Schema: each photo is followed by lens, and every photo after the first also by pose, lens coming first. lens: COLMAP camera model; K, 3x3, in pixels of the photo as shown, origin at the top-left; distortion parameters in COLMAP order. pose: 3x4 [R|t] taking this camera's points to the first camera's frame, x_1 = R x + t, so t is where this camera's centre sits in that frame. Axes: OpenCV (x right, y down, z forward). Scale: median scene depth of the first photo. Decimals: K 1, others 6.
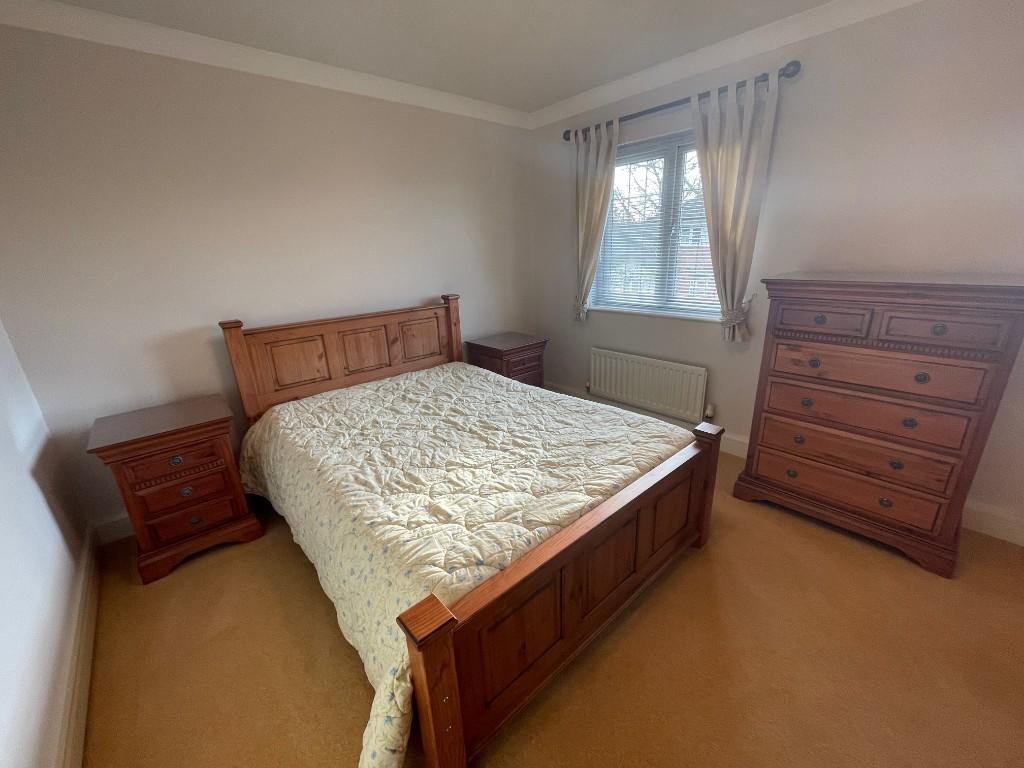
lens RADIAL K [[411.4, 0, 512.1], [0, 411.4, 381.8], [0, 0, 1]] dist [-0.002754, -0.000307]
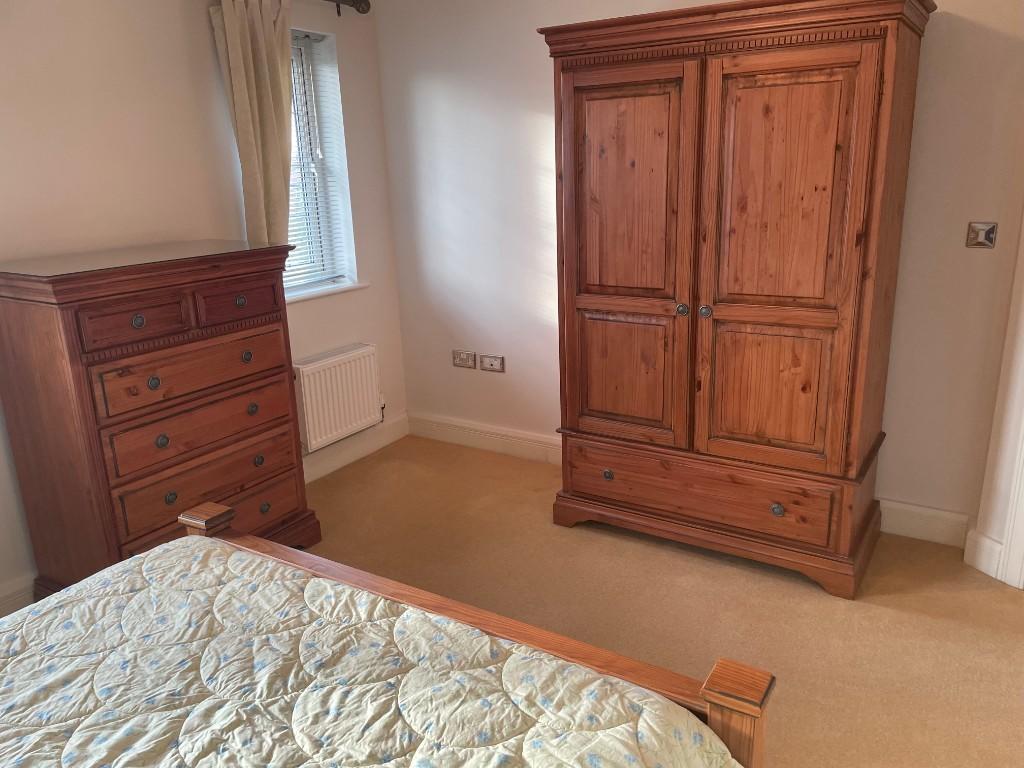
lens RADIAL K [[776.8, 0, 514.7], [0, 776.8, 383.5], [0, 0, 1]] dist [0.073816, -0.075981]
pose [[-0.283151, -0.217146, 0.934170, -0.652157], [0.334412, 0.890549, 0.308368, -0.246171], [-0.898885, 0.399712, -0.179544, 0.694825]]
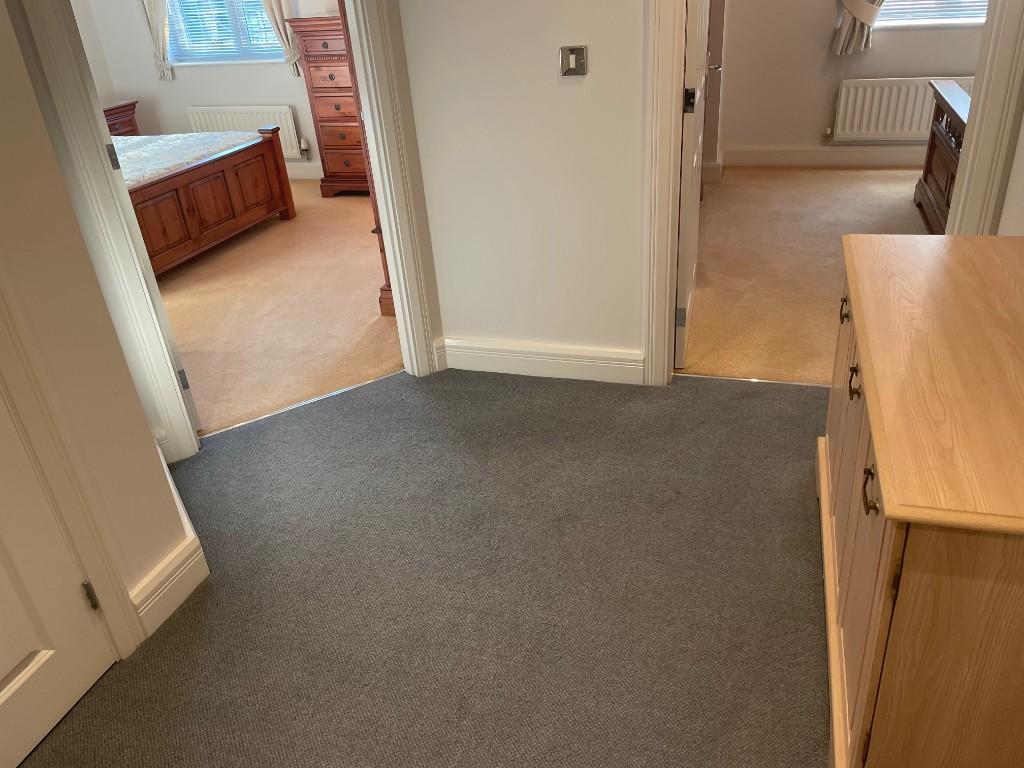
lens RADIAL K [[776.8, 0, 520.0], [0, 776.8, 382.4], [0, 0, 1]] dist [0.073816, -0.075981]
pose [[0.856928, -0.269720, 0.439233, -0.221735], [0.200062, 0.959398, 0.198823, 0.581553], [-0.475026, -0.082503, 0.876096, -1.888031]]
